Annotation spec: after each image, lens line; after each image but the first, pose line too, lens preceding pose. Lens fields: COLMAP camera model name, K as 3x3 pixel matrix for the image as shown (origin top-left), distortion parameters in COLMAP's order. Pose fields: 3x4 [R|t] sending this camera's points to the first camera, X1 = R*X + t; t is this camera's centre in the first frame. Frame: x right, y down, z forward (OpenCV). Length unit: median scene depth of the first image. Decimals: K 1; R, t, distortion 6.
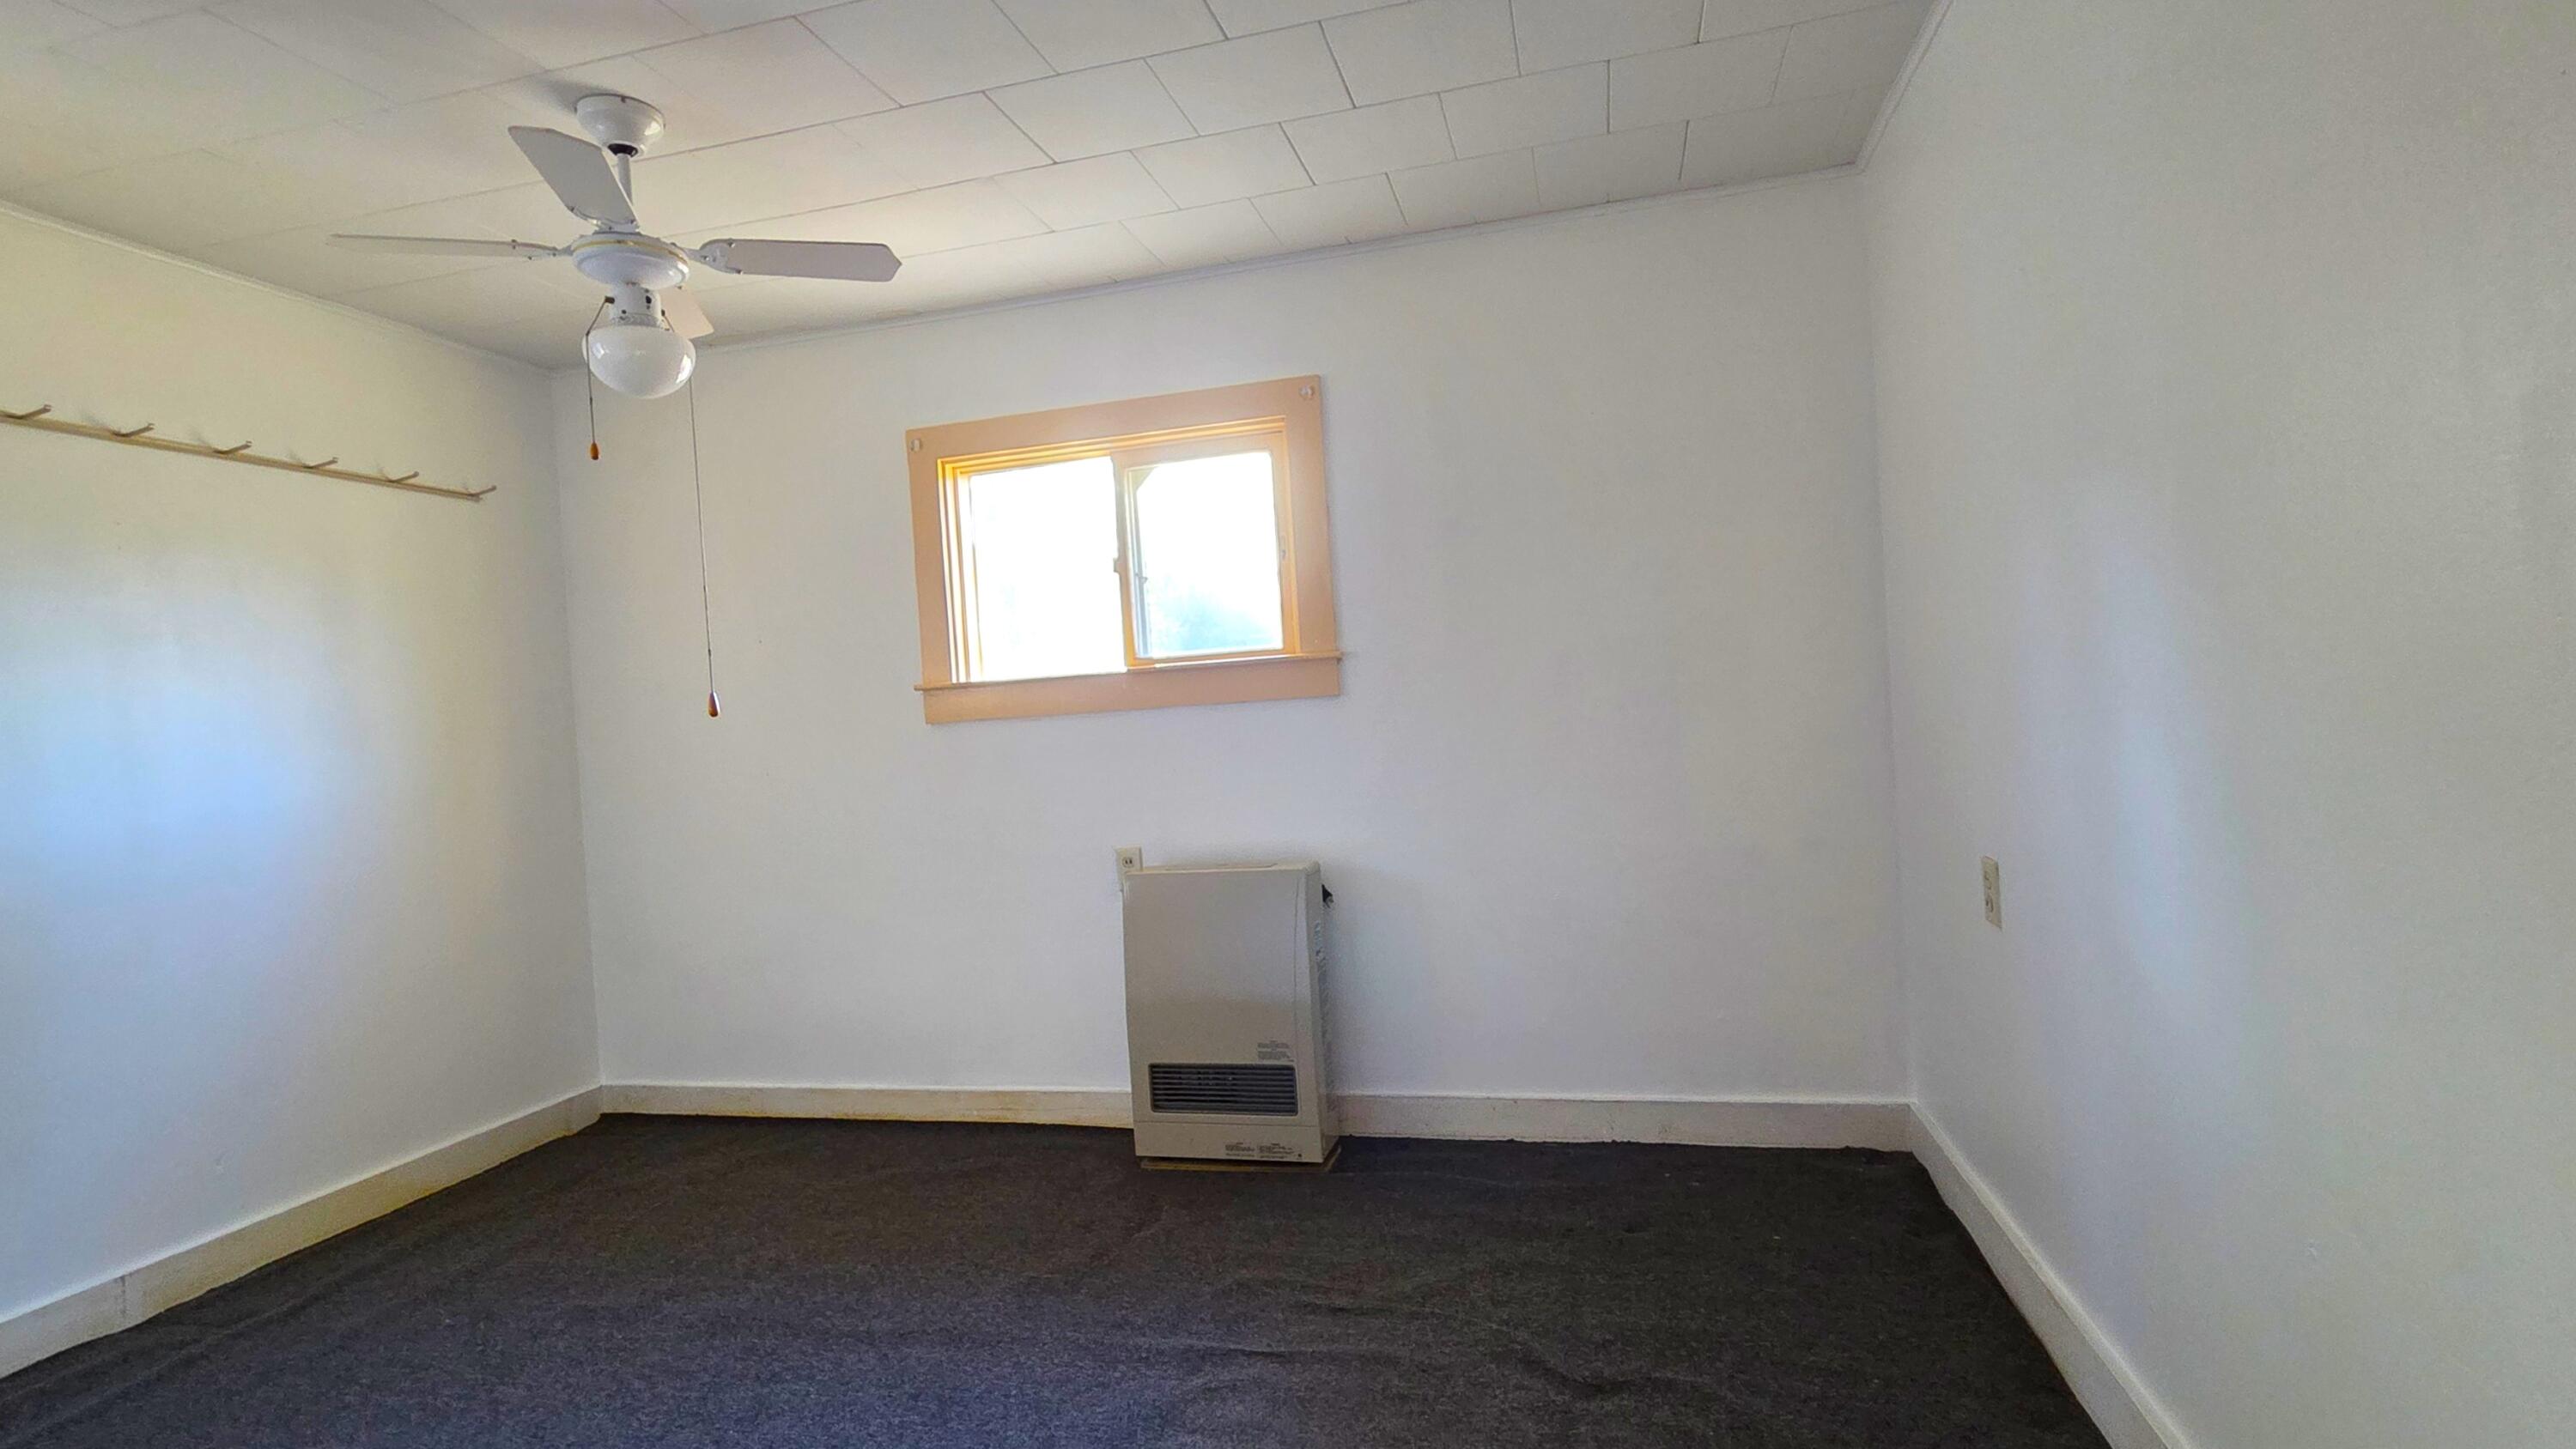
lens RADIAL K [[1215.0, 0, 1287.6], [0, 1215.0, 722.9], [0, 0, 1]] dist [0.003490, -0.000595]
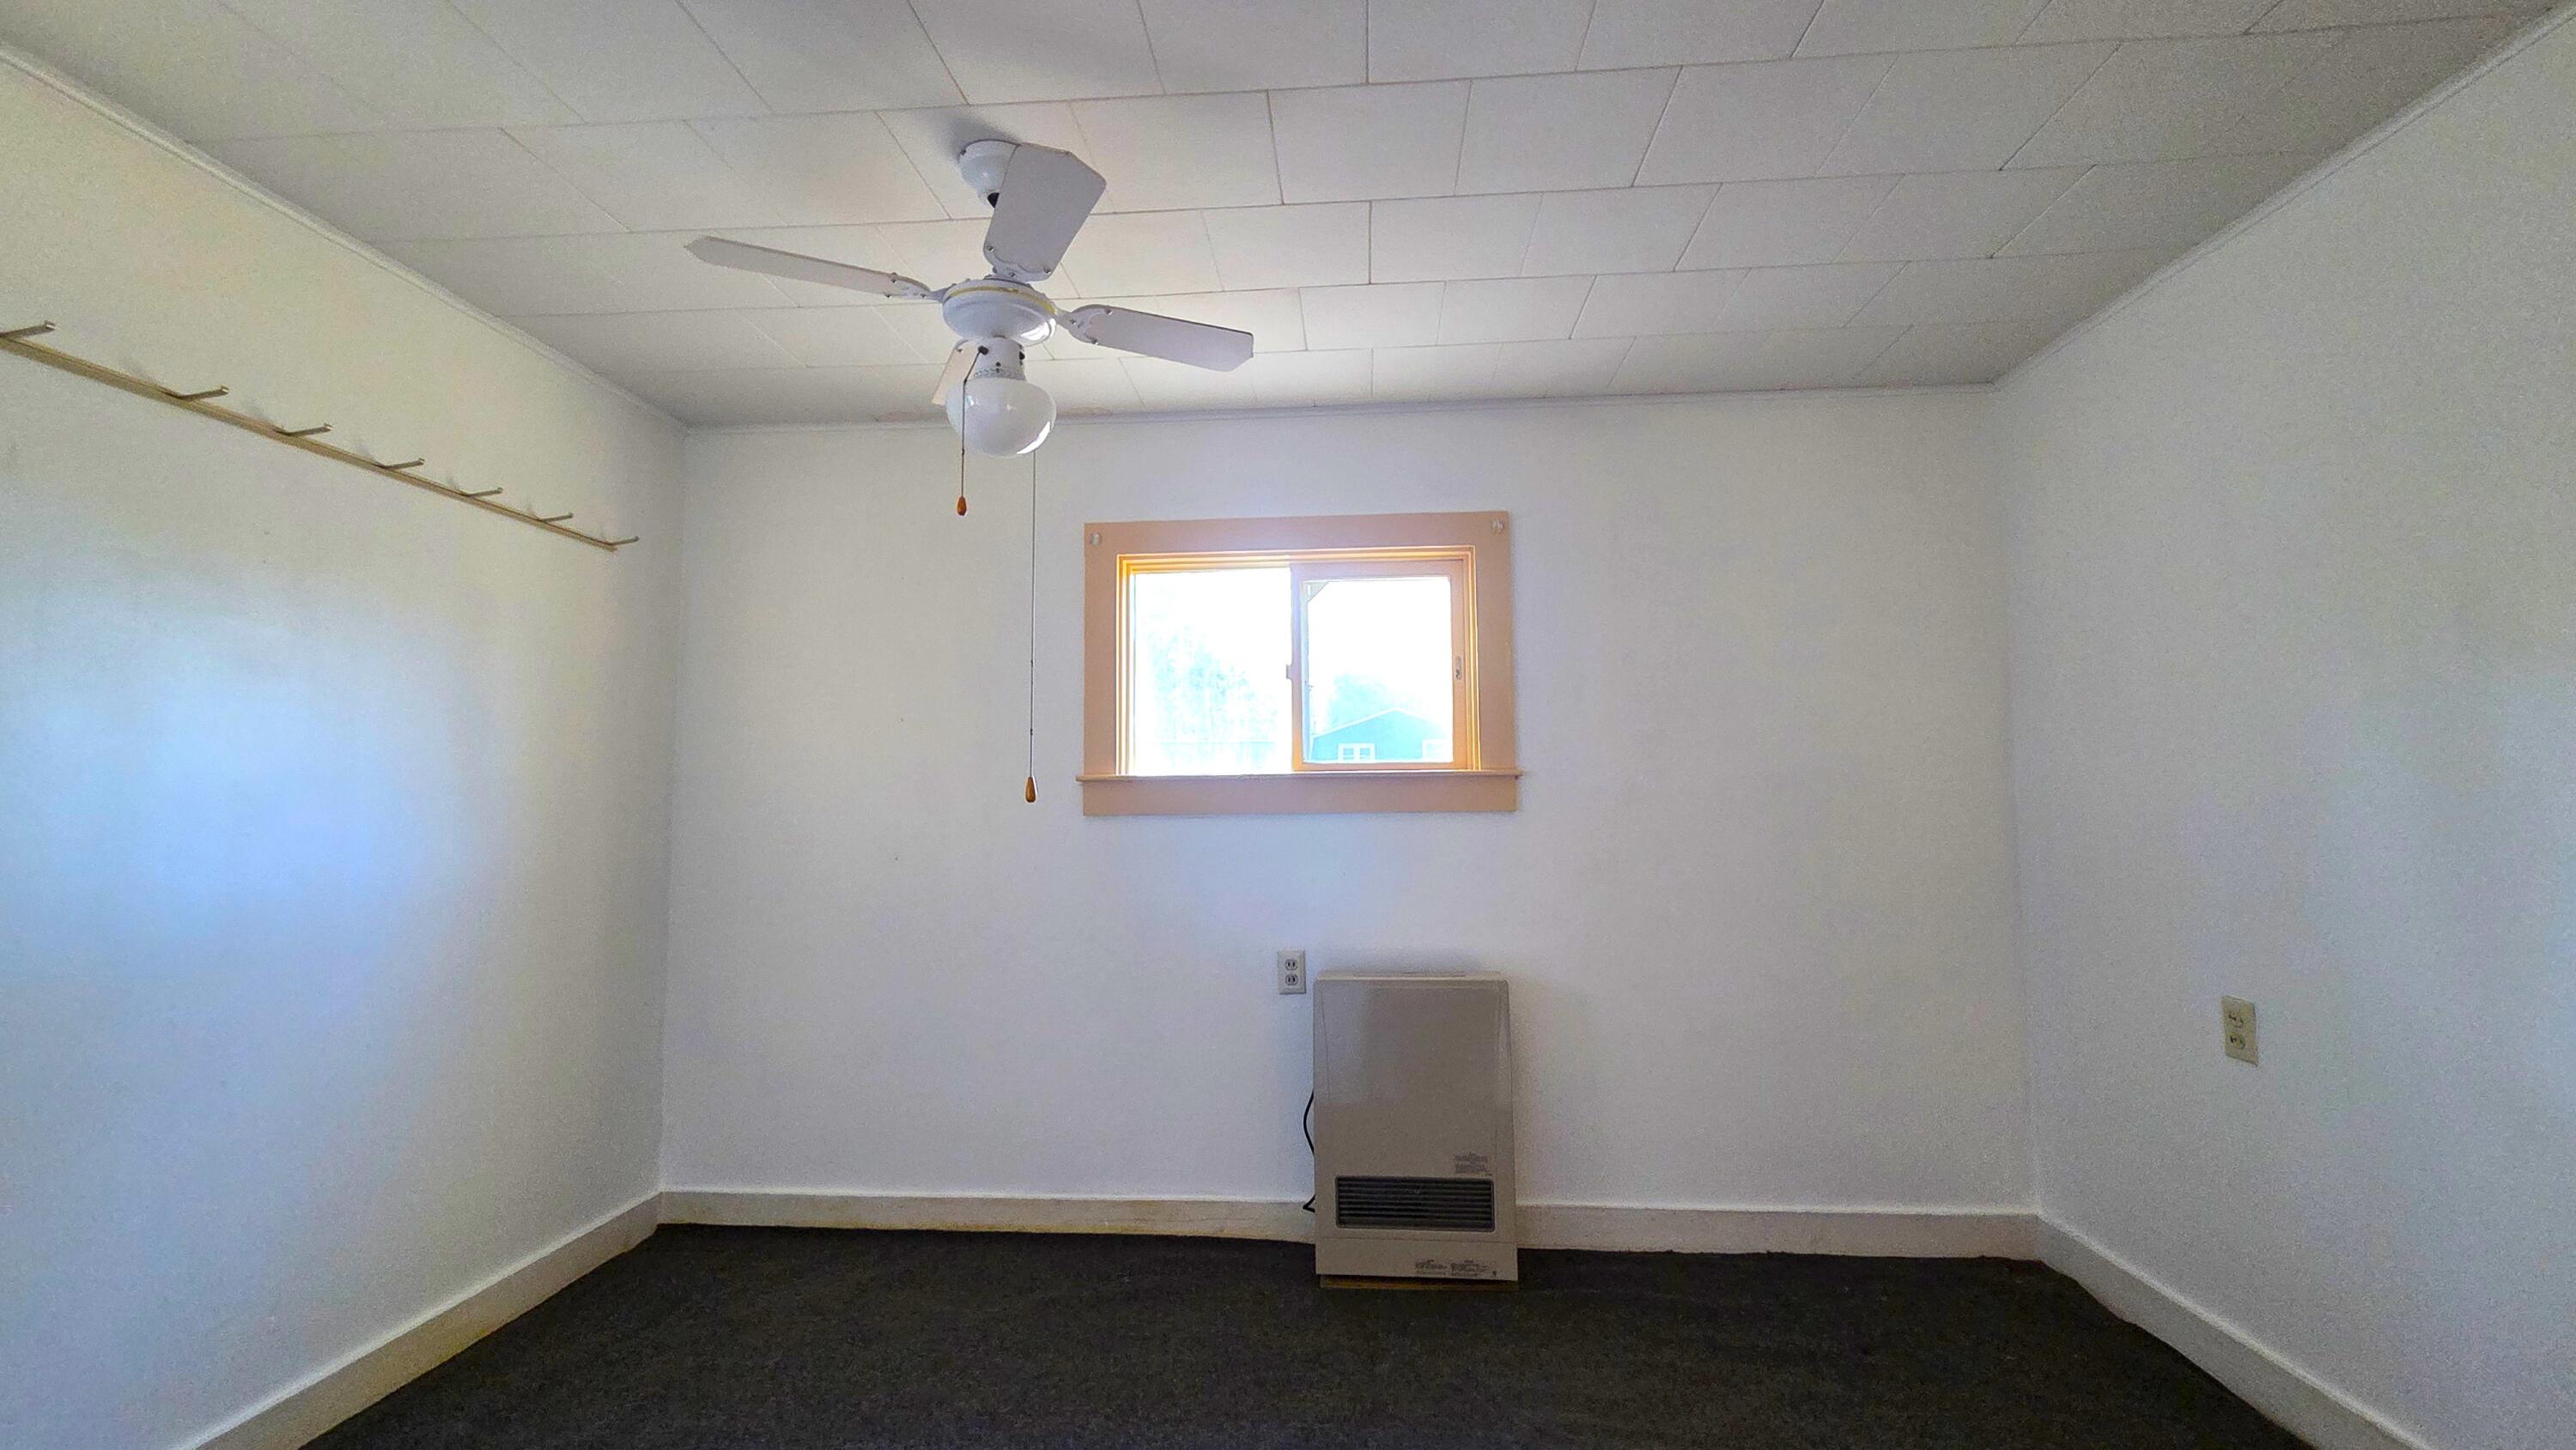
lens RADIAL K [[1058.0, 0, 1288.4], [0, 1058.0, 726.3], [0, 0, 1]] dist [0.002175, 0.000644]
pose [[0.982911, 0.069318, 0.170529, -0.310199], [-0.053240, 0.993848, -0.097118, 0.003827], [-0.176212, 0.086380, 0.980555, 0.130874]]
